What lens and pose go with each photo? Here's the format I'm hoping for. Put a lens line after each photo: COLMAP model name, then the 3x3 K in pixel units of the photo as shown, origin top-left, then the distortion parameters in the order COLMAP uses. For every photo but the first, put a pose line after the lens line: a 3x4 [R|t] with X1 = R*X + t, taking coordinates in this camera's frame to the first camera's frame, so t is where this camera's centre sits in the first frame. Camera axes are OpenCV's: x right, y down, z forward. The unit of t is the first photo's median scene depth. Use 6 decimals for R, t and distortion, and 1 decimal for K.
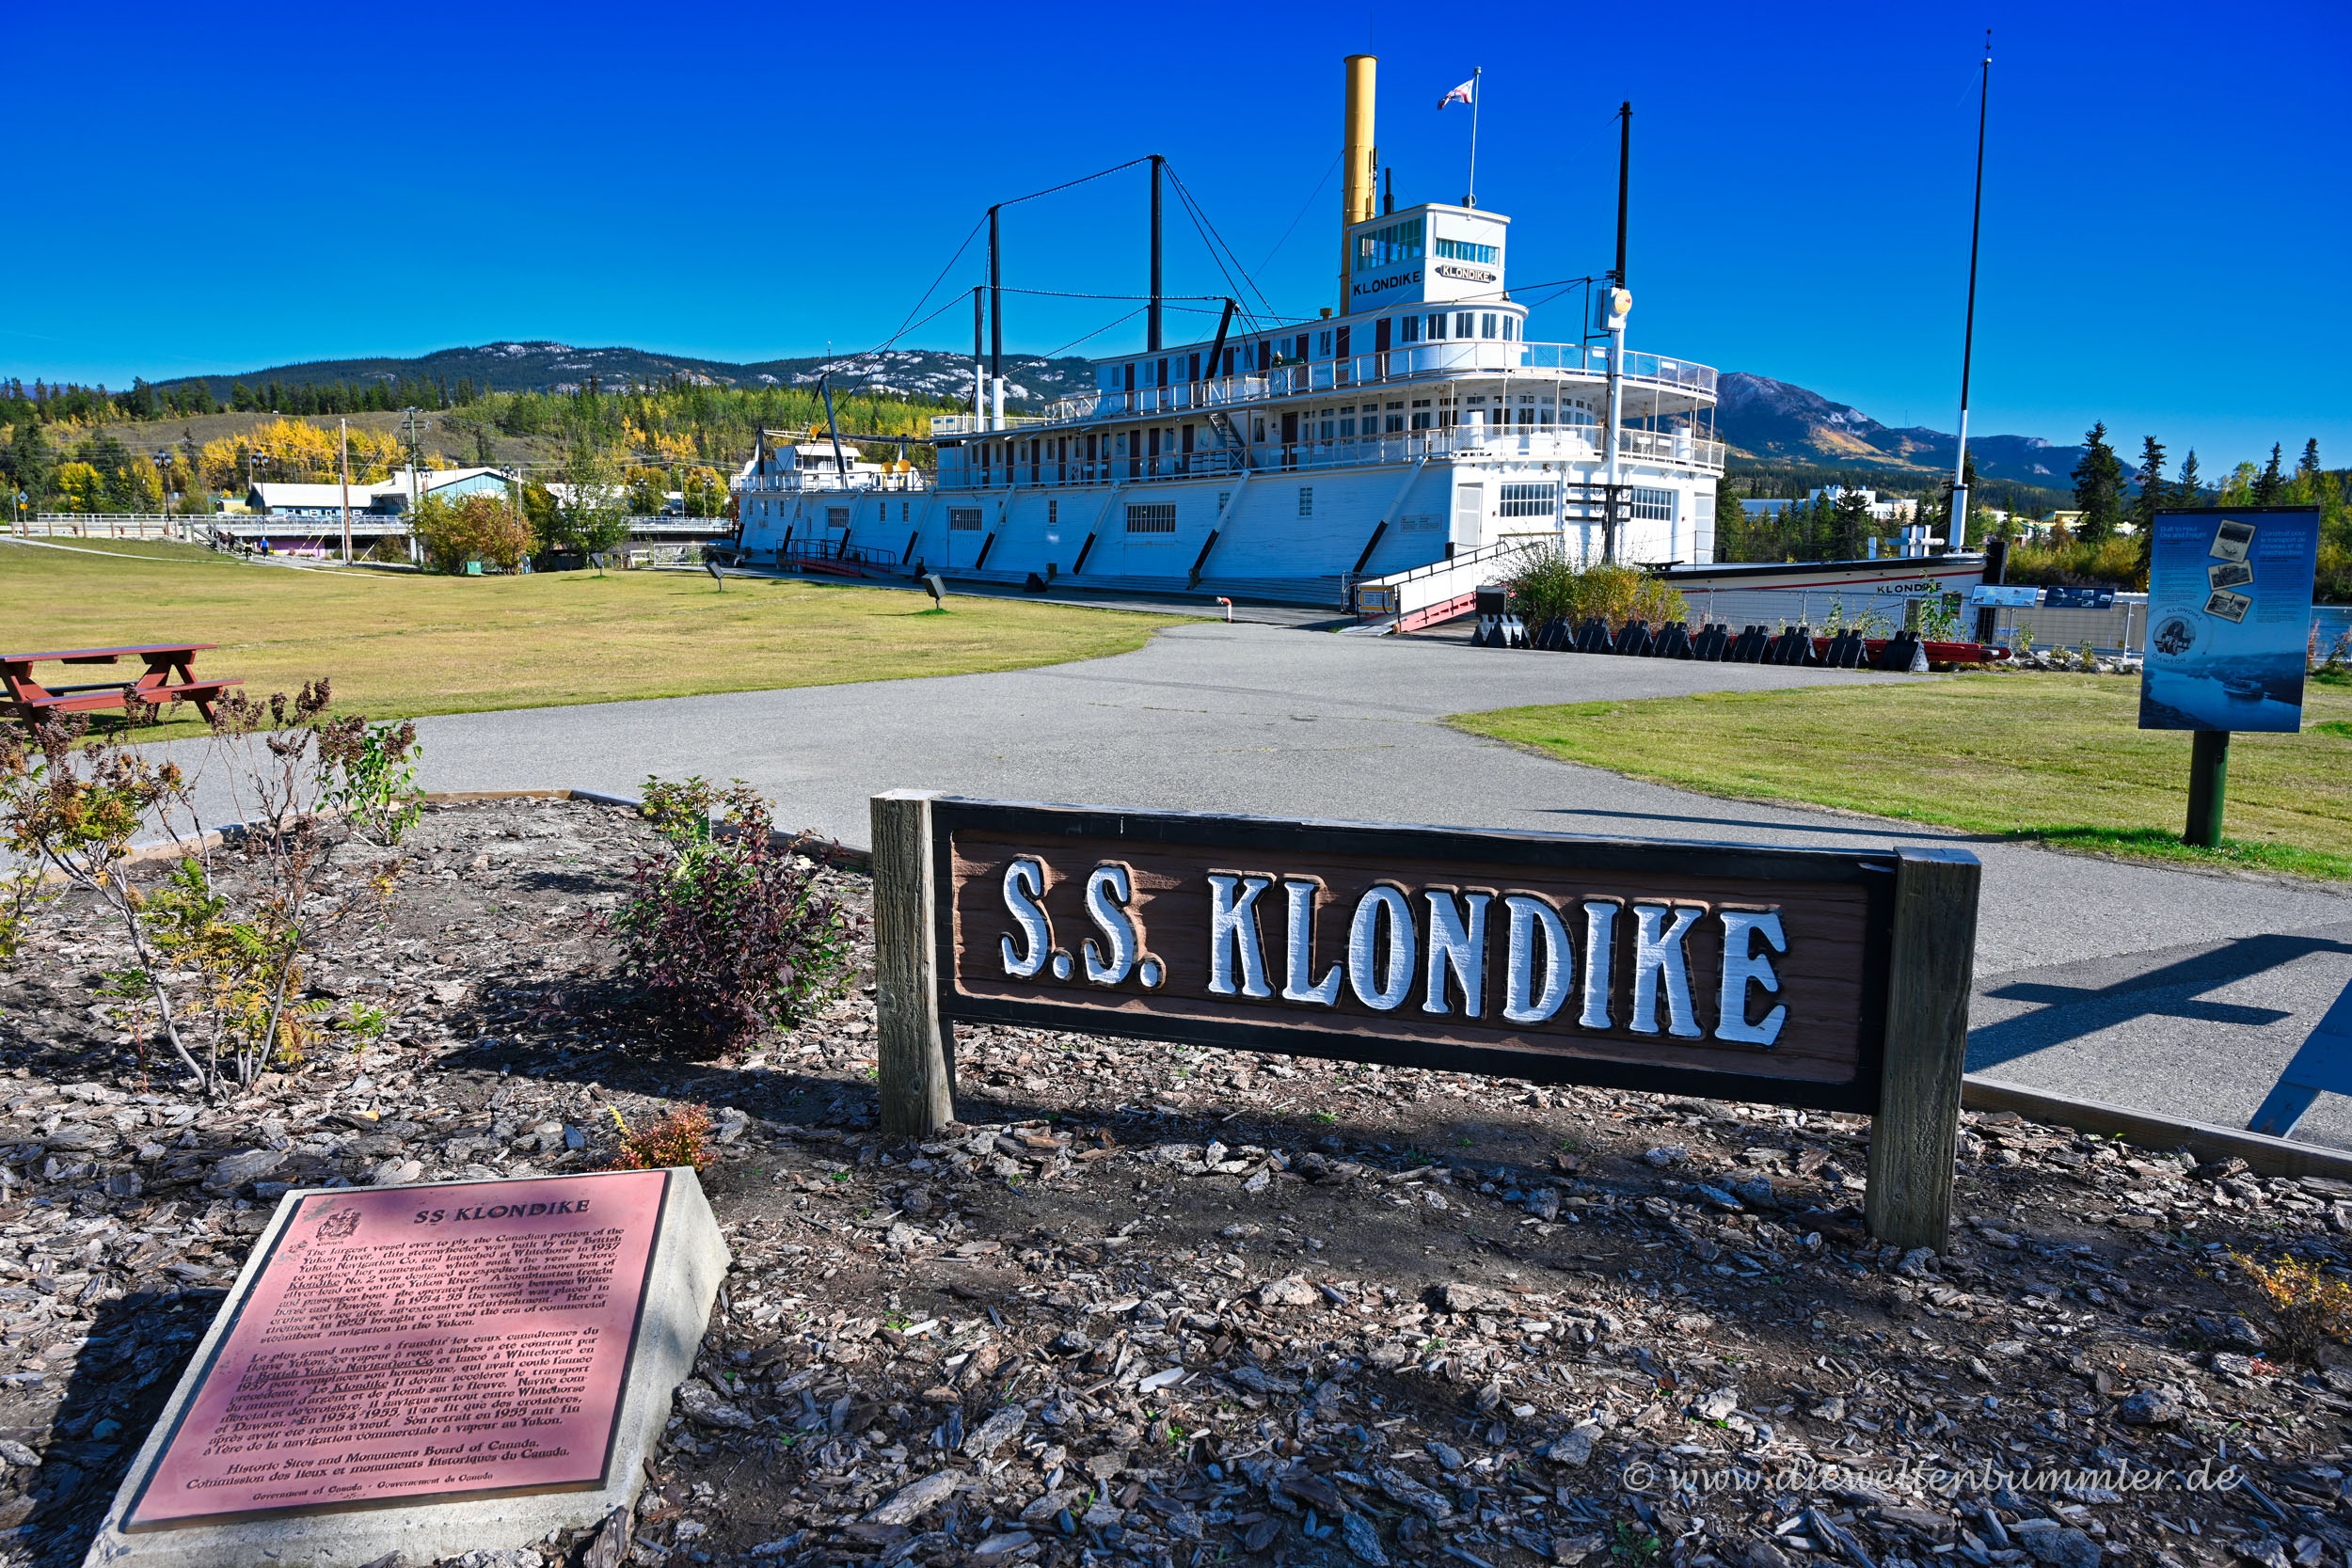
lens RADIAL K [[1576.1, 0, 1175.9], [0, 1576.1, 777.0], [0, 0, 1]] dist [-0.007386, 0.002087]
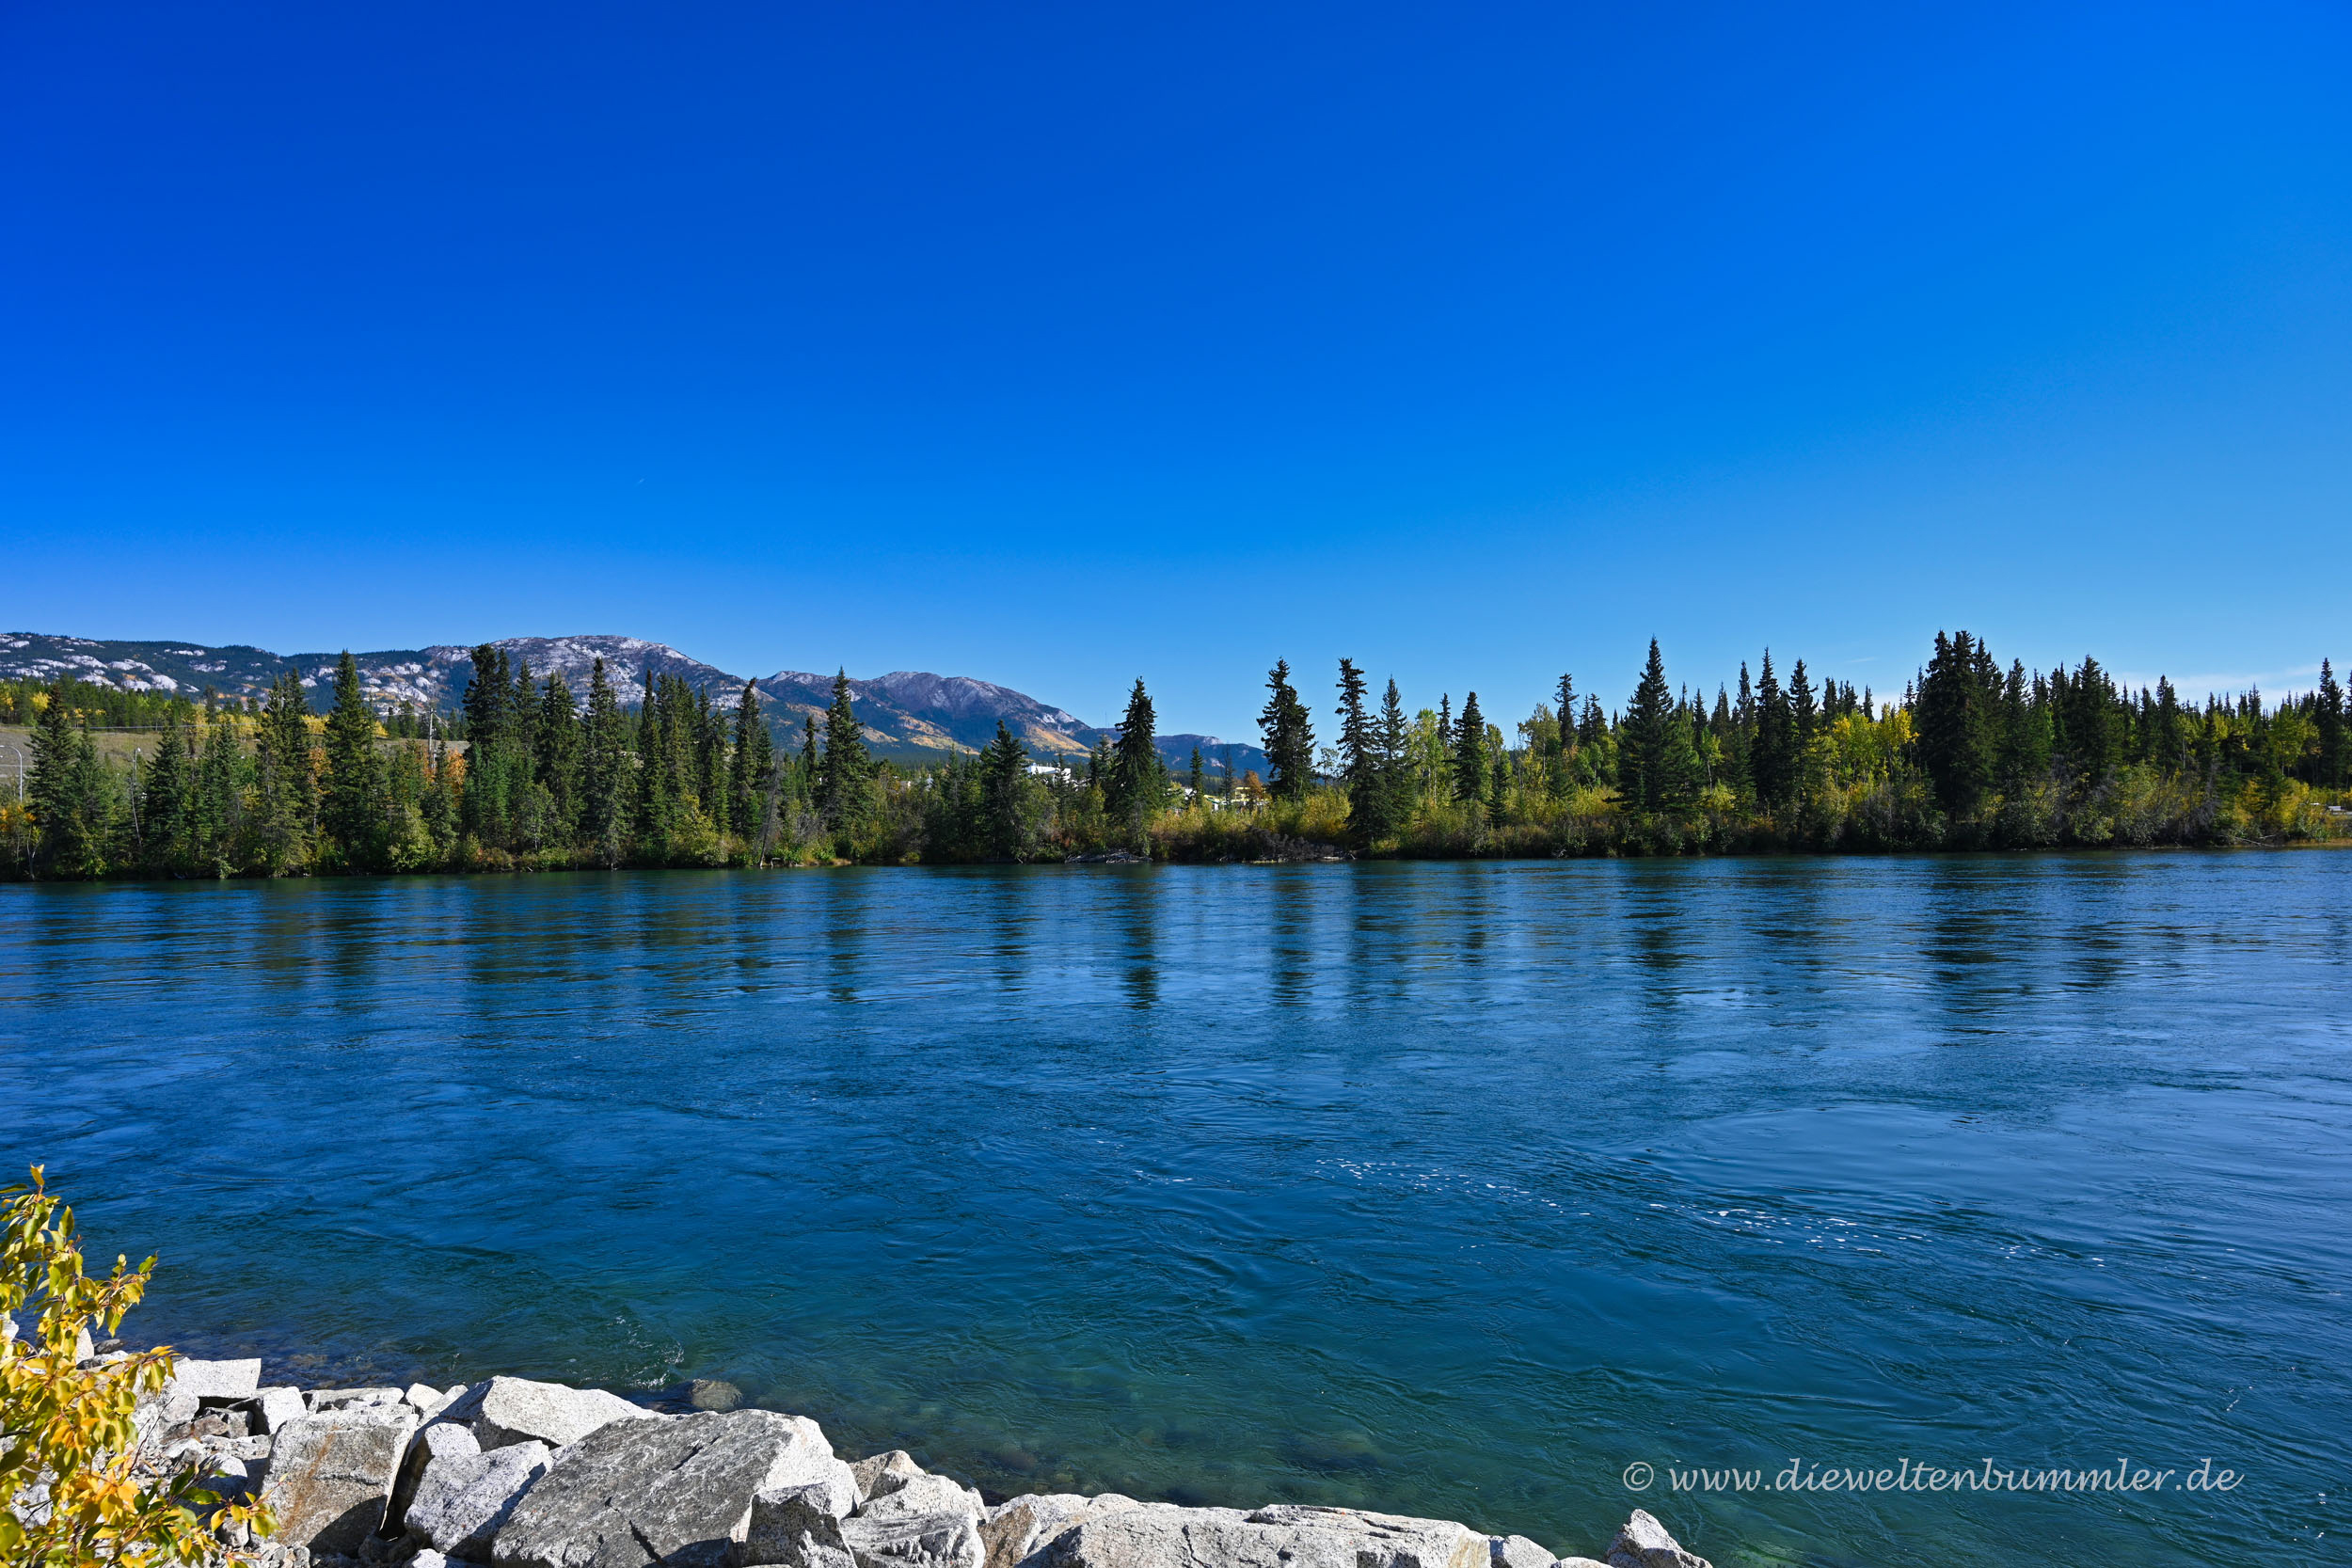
lens RADIAL K [[1576.1, 0, 1175.9], [0, 1576.1, 777.0], [0, 0, 1]] dist [-0.007386, 0.002087]
pose [[0.892051, -0.011598, 0.451786, 0.147033], [0.095196, 0.982064, -0.162754, -0.030658], [-0.441795, 0.188193, 0.877155, 0.279716]]
